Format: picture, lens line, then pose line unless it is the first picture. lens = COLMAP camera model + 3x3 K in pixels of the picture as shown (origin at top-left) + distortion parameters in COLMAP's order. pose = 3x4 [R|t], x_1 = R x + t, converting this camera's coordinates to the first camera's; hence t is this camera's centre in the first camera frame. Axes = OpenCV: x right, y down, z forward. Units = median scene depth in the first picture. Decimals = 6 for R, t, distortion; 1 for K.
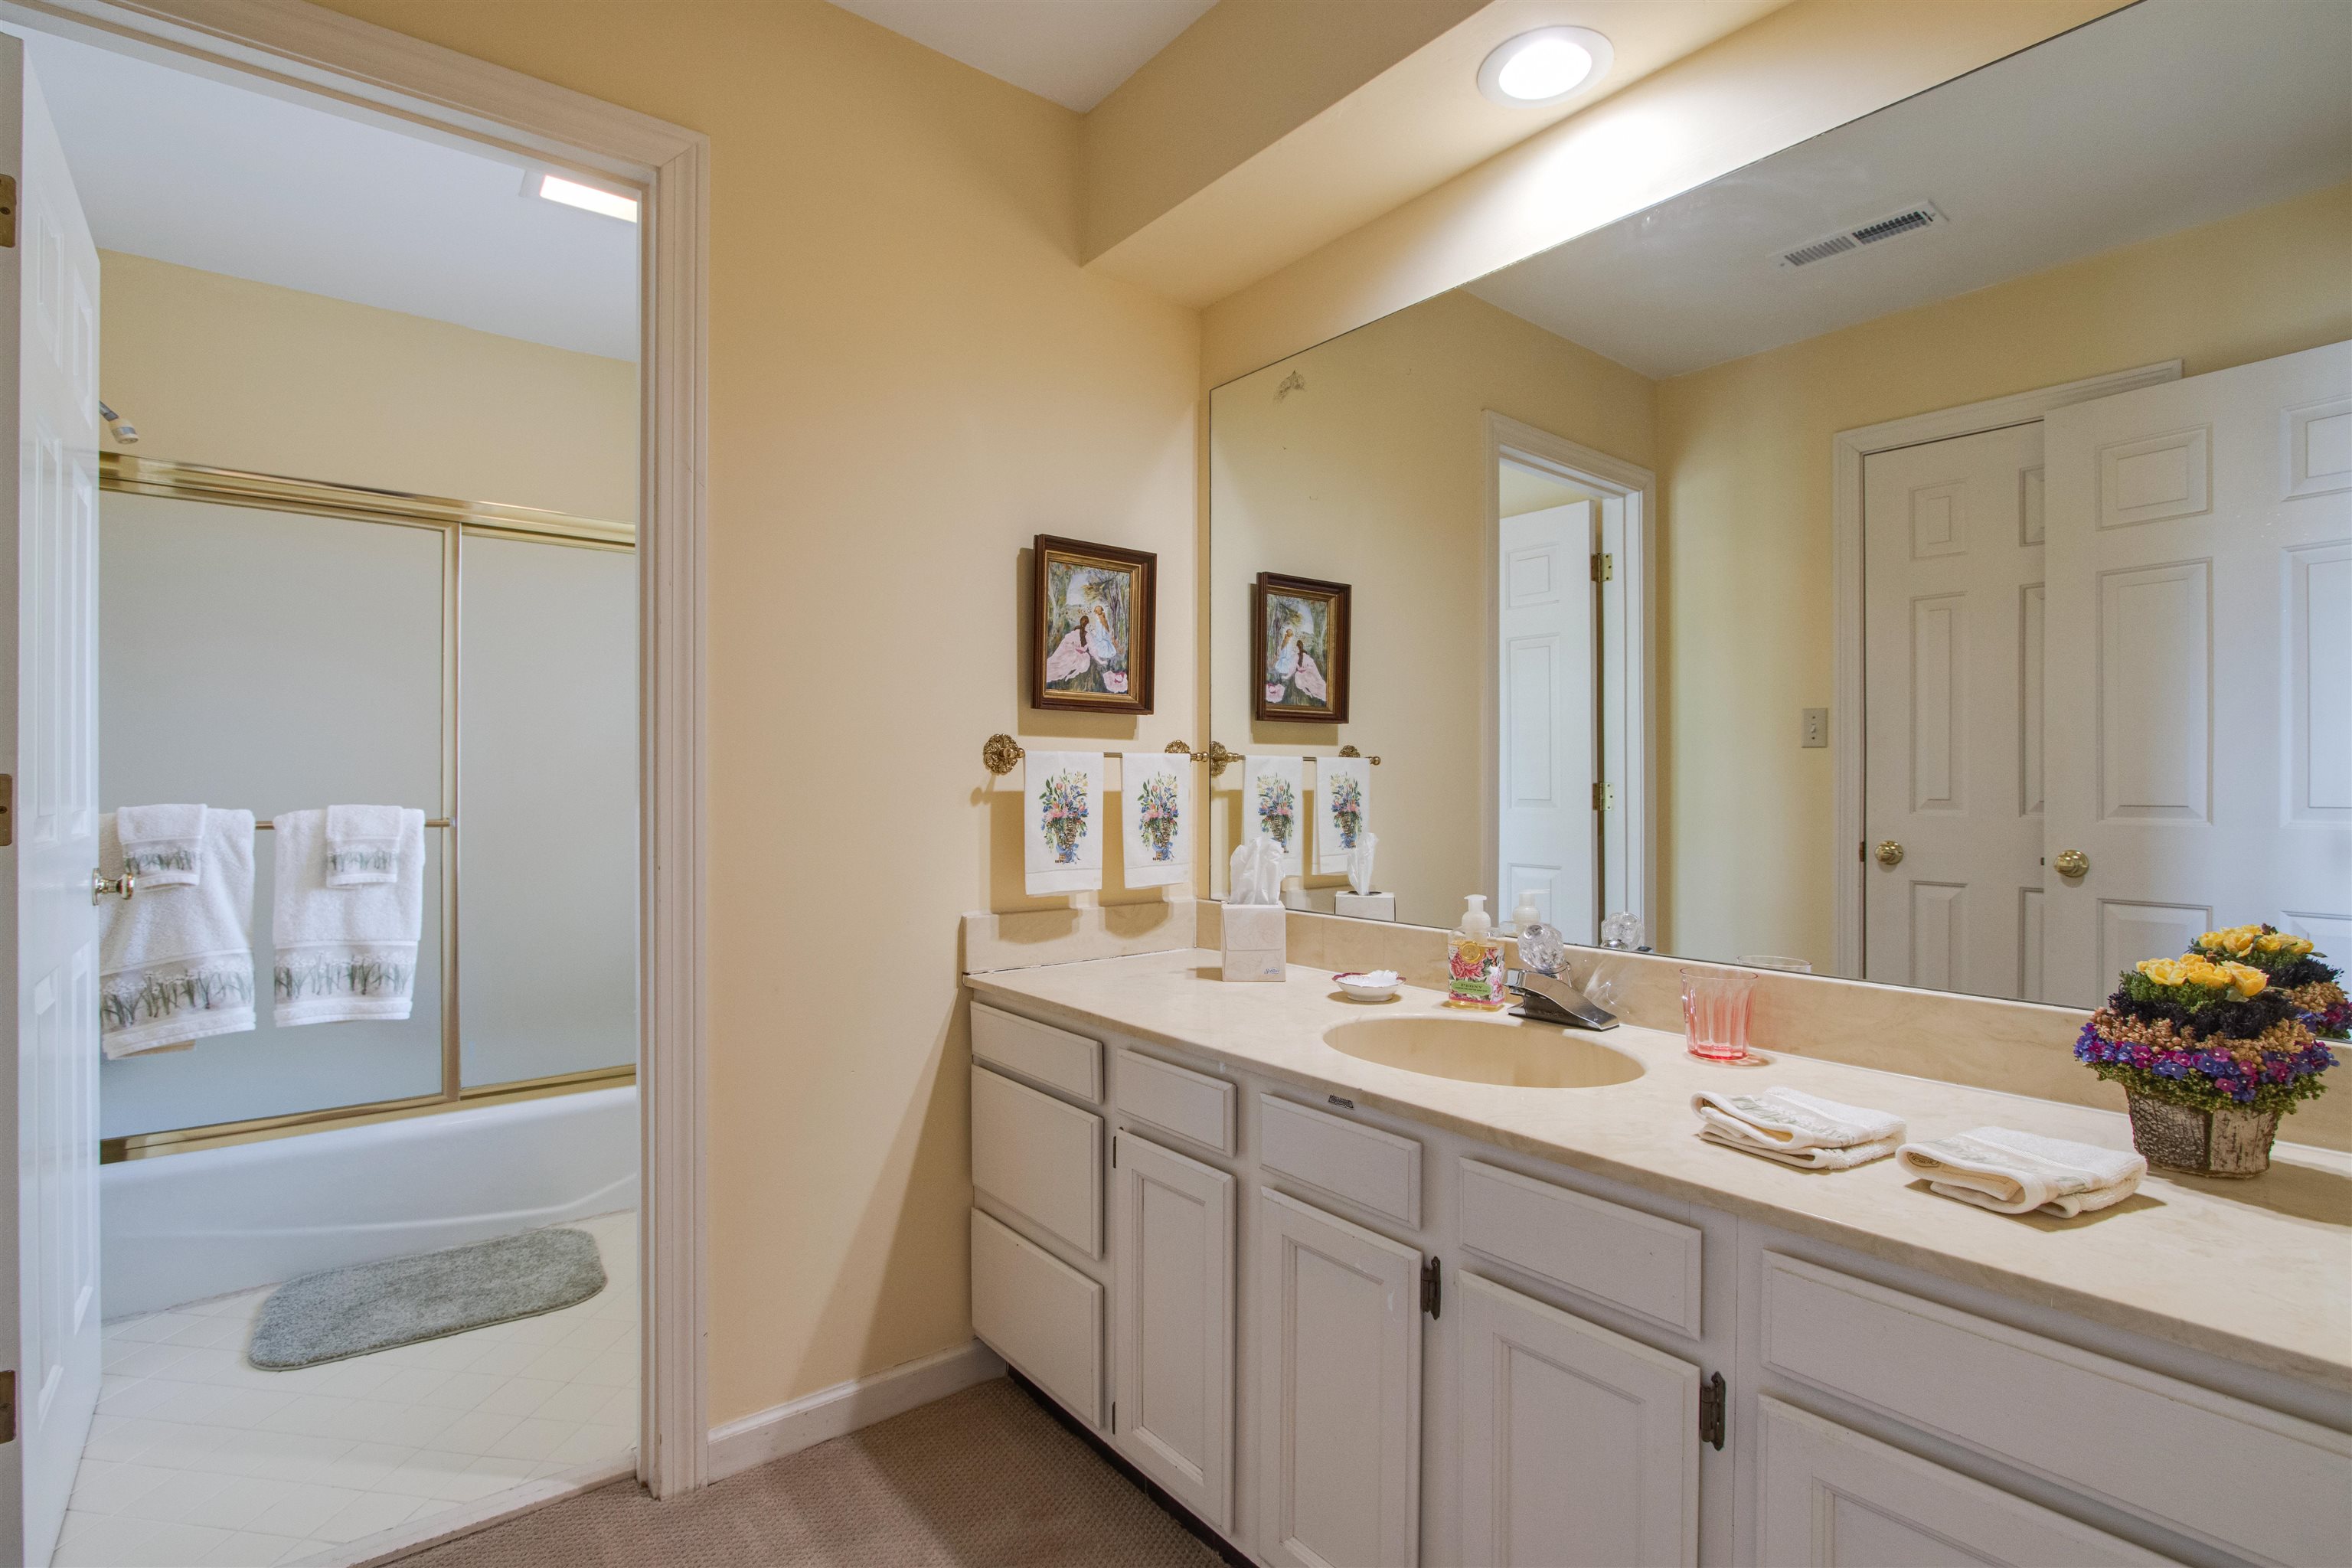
lens RADIAL K [[1081.7, 0, 1155.7], [0, 1081.7, 780.0], [0, 0, 1]] dist [-0.003701, 0.000630]
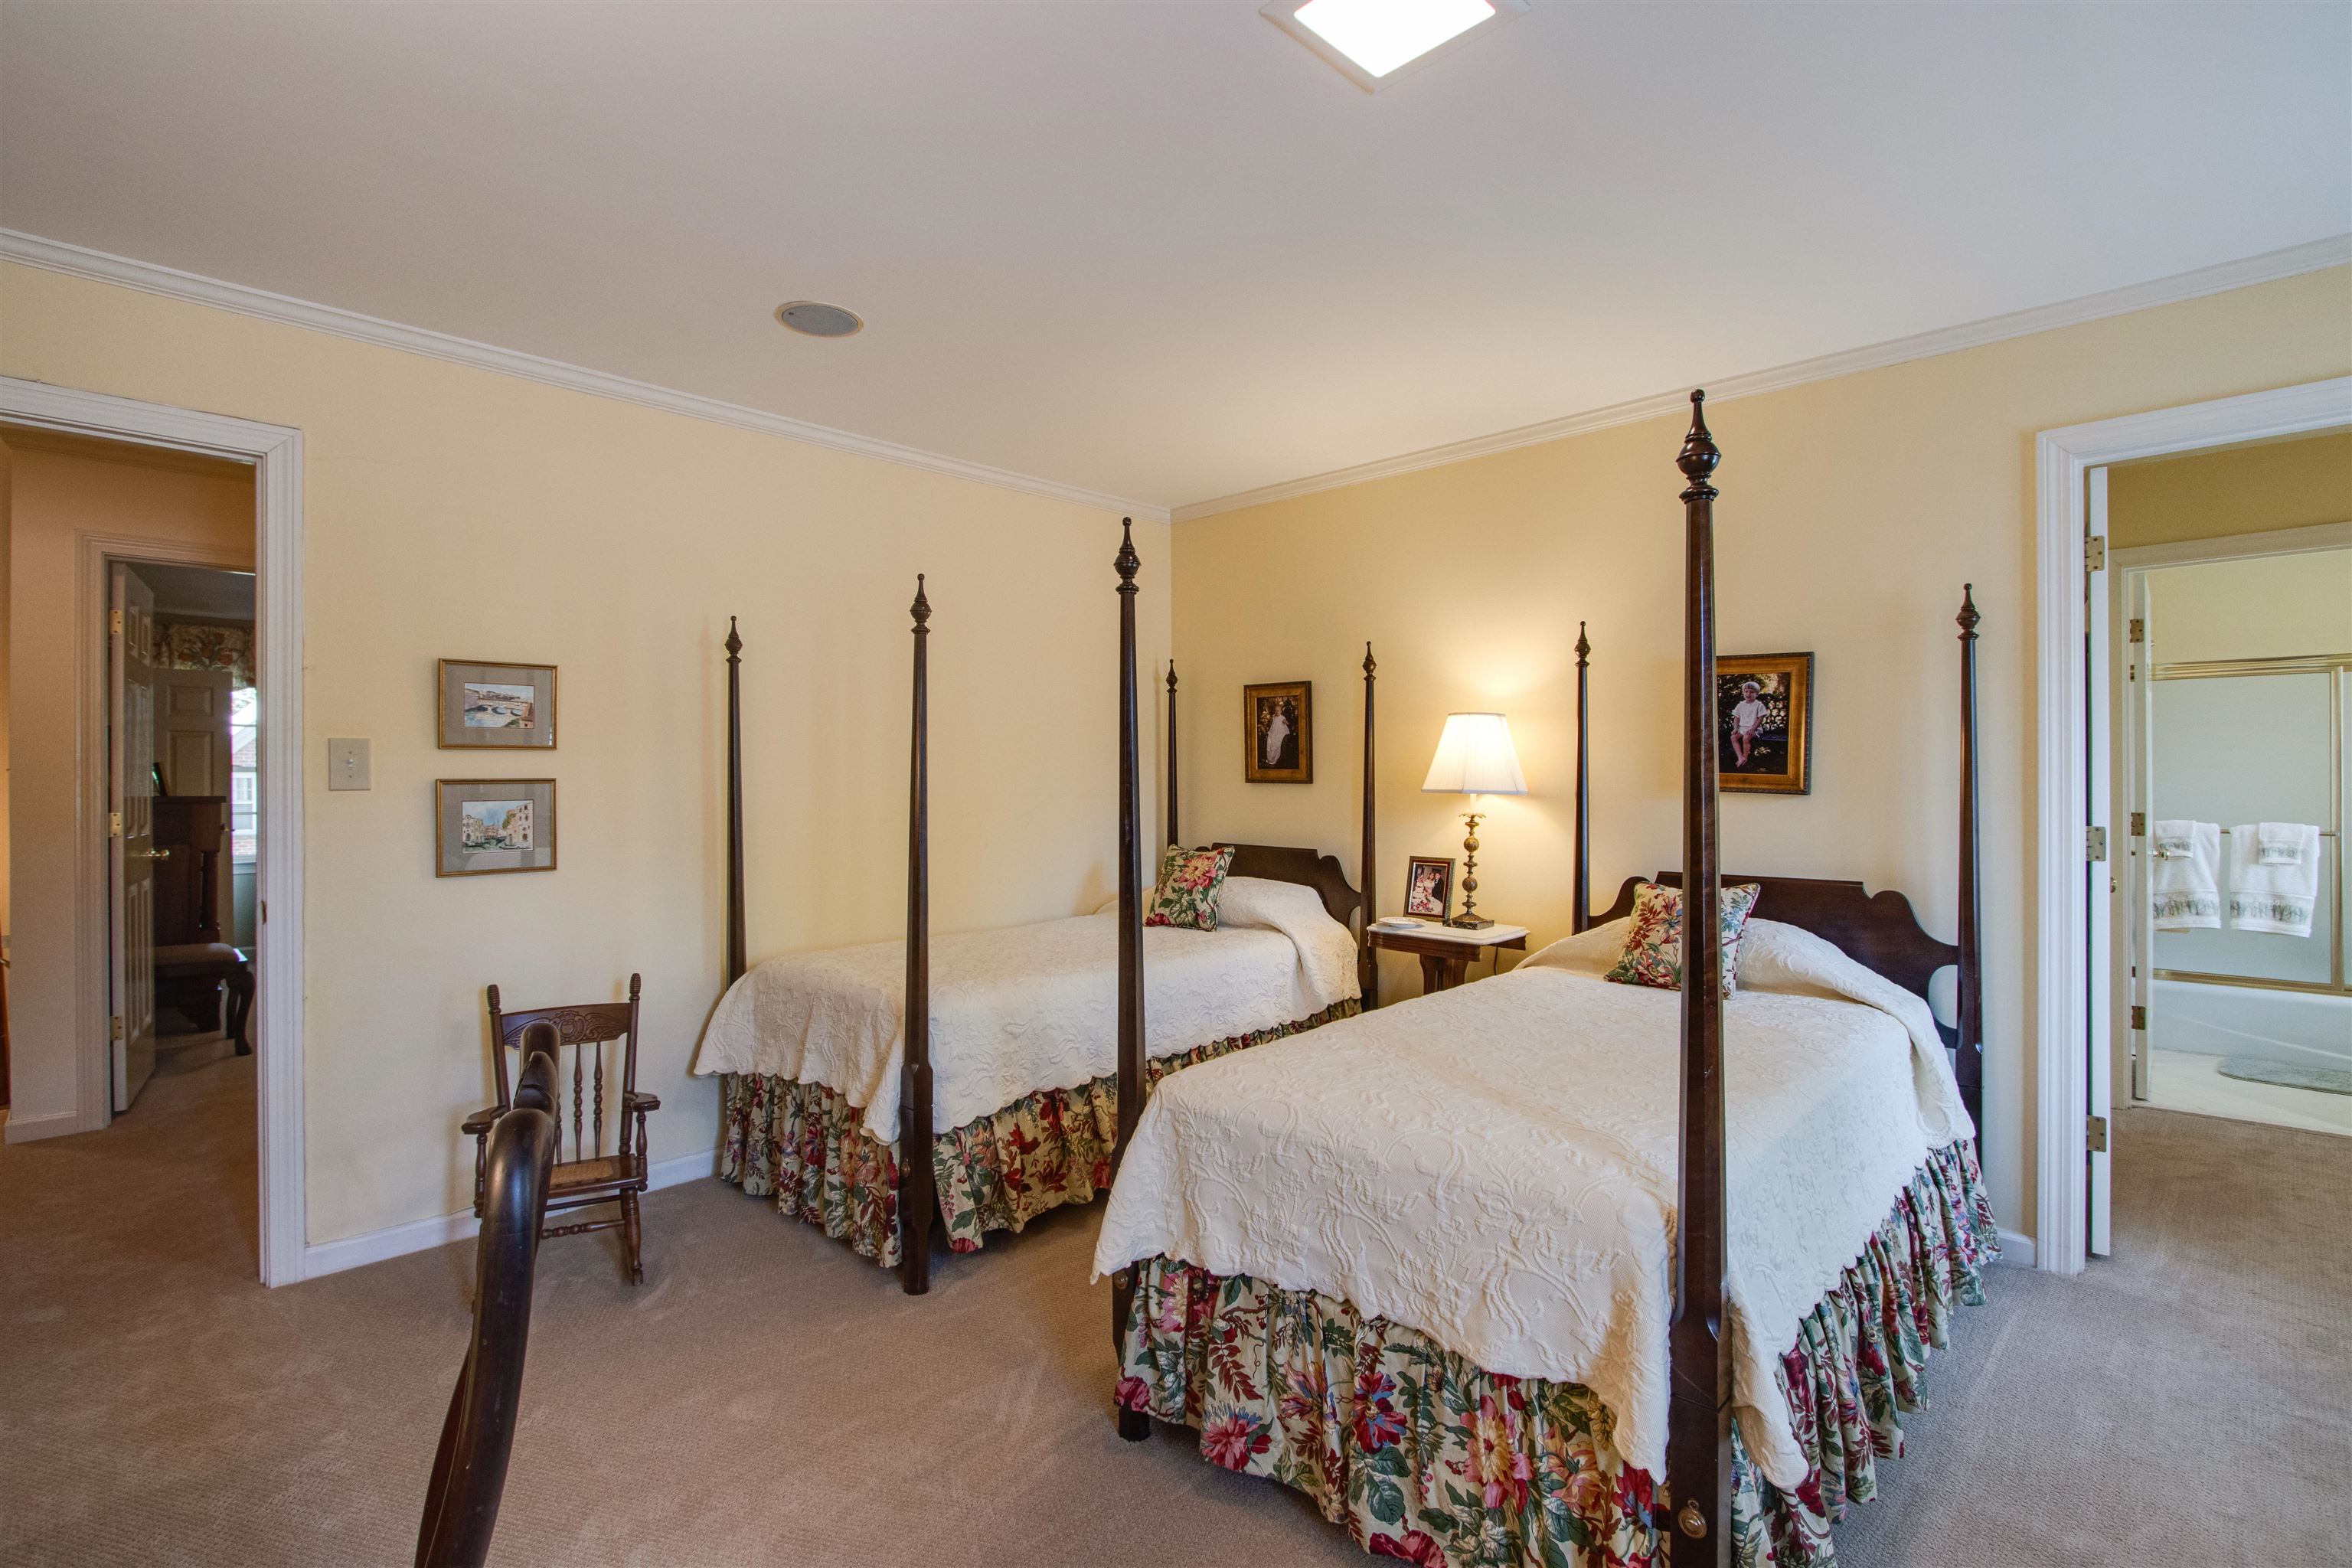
lens RADIAL K [[1081.7, 0, 1161.4], [0, 1081.7, 793.7], [0, 0, 1]] dist [-0.003701, 0.000630]
pose [[0.112341, -0.001084, -0.993669, 1.007798], [0.001027, 0.999999, -0.000975, -0.030853], [0.993669, -0.000911, 0.112342, -1.269220]]
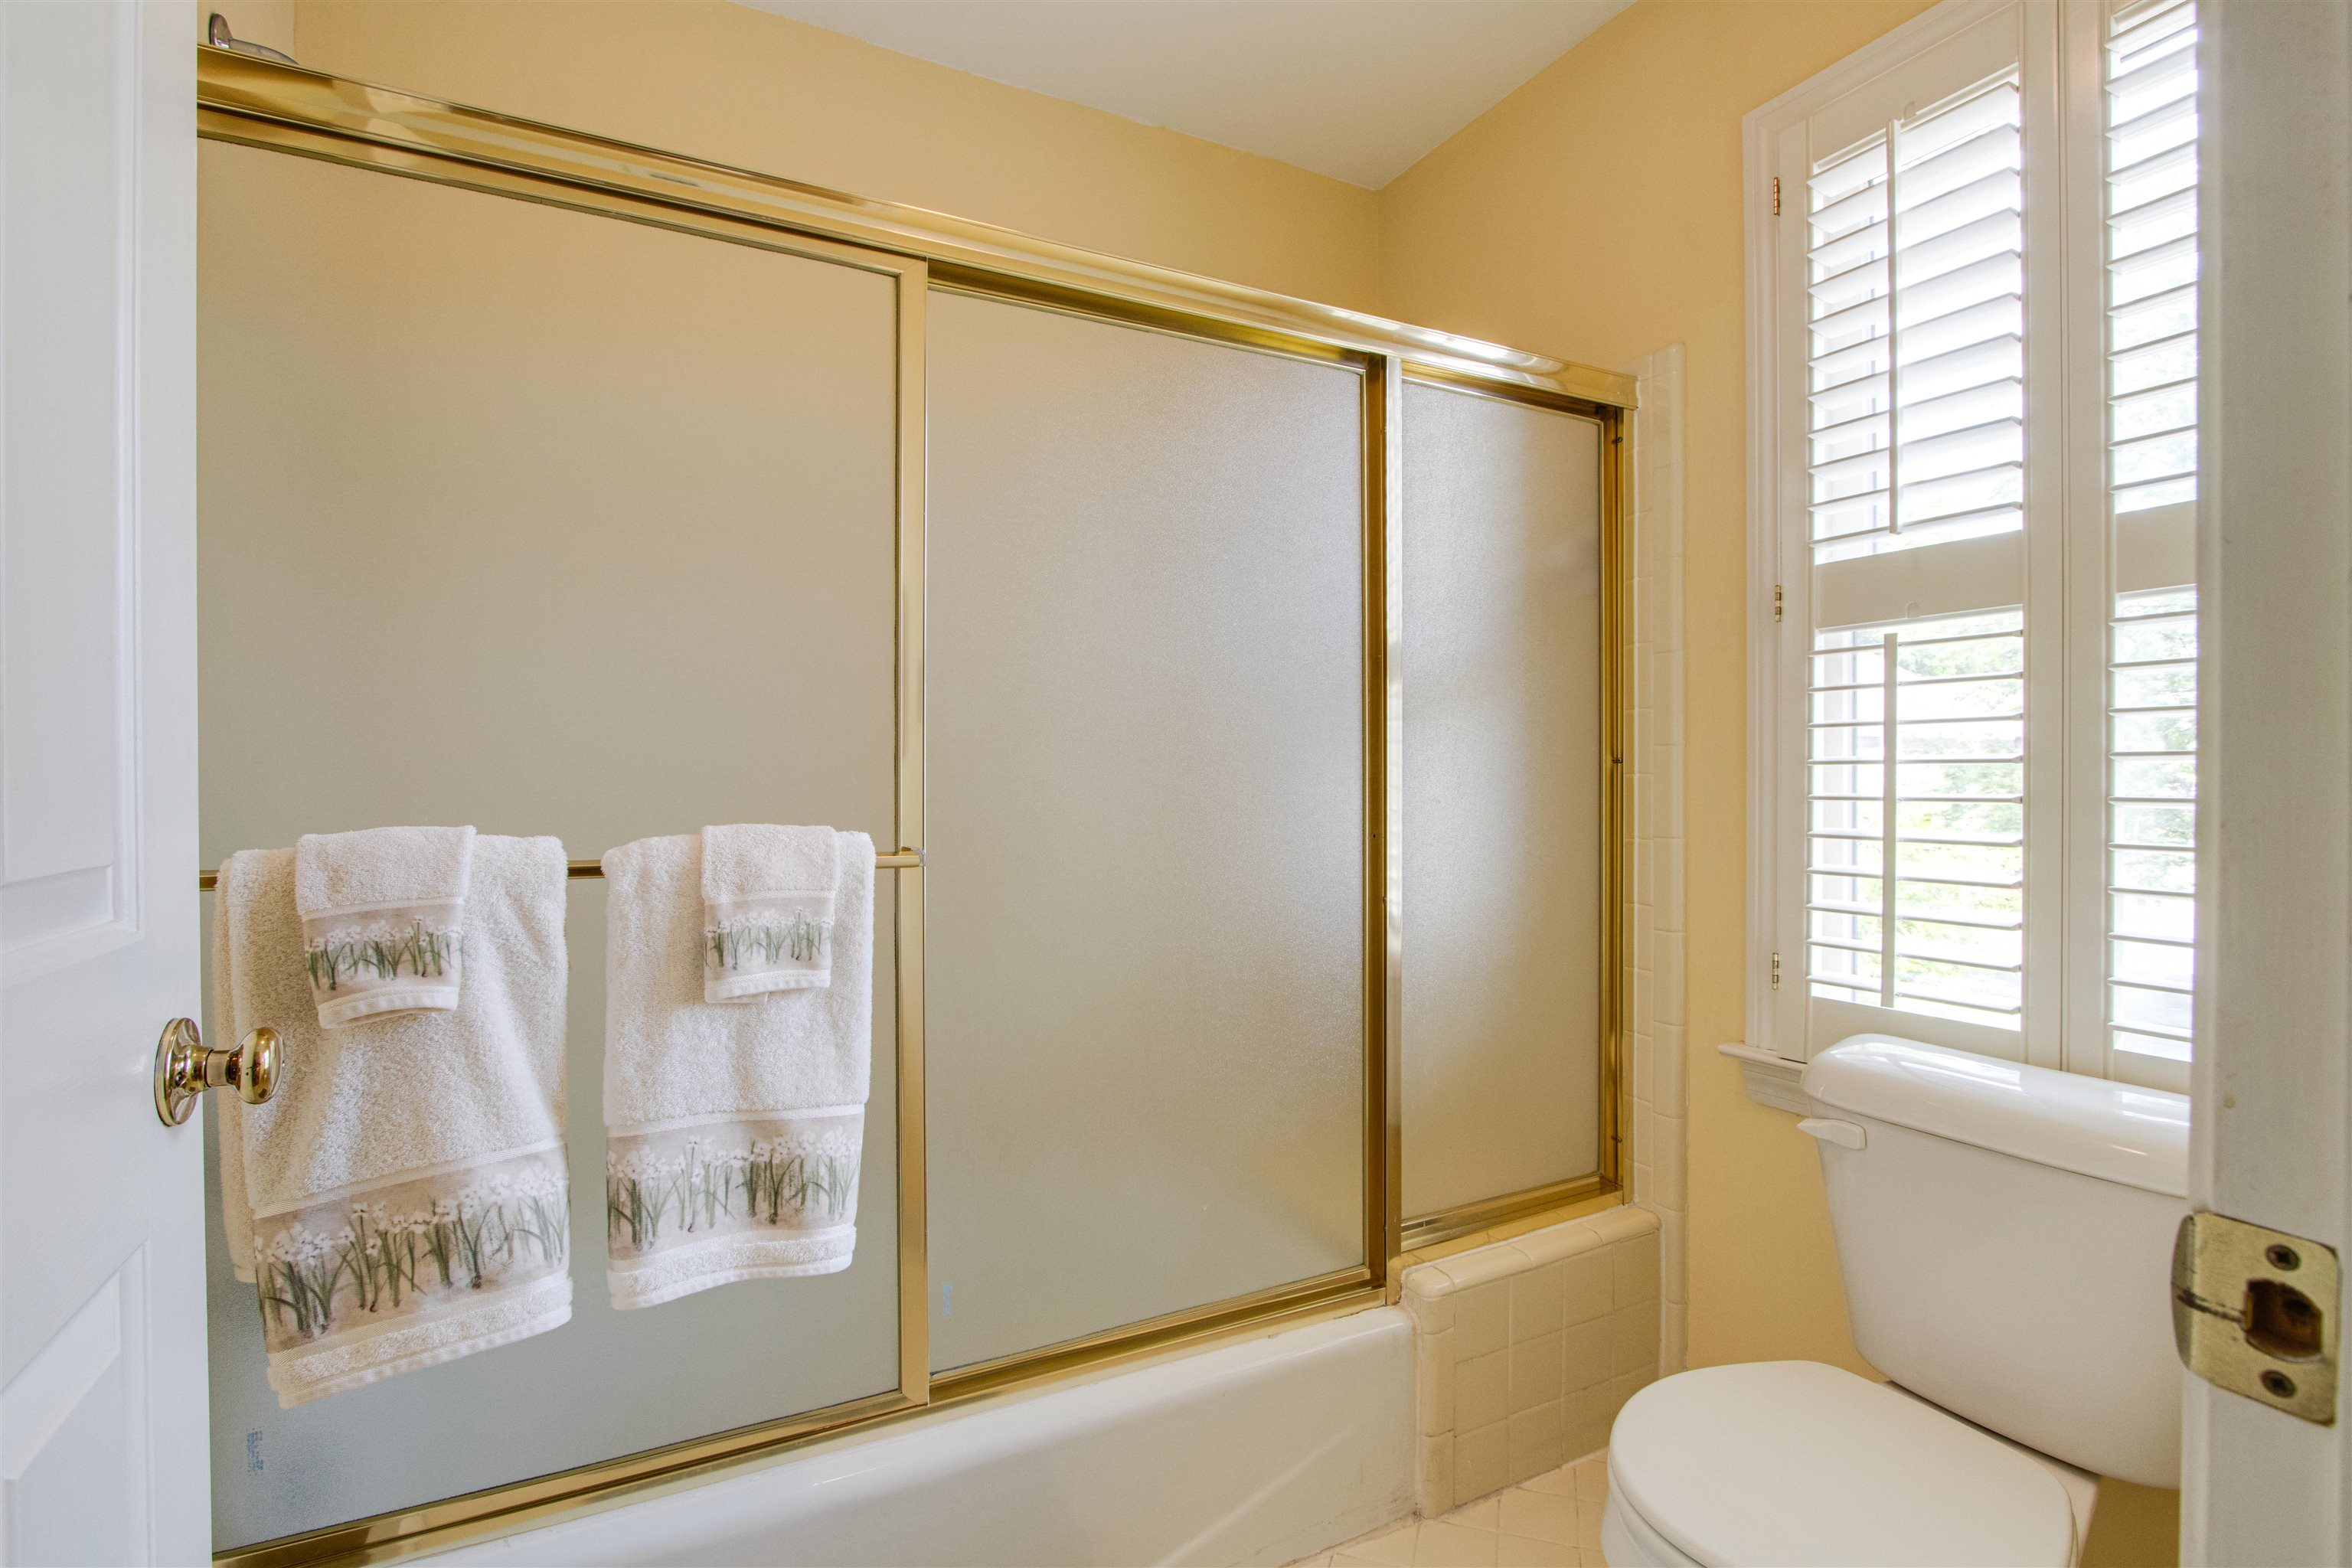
lens RADIAL K [[1081.7, 0, 1176.6], [0, 1081.7, 784.5], [0, 0, 1]] dist [-0.003701, 0.000630]
pose [[0.982547, -0.002900, -0.185991, -0.491997], [0.004570, 0.999953, 0.008553, 0.002133], [0.185958, -0.009254, 0.982514, 0.594035]]
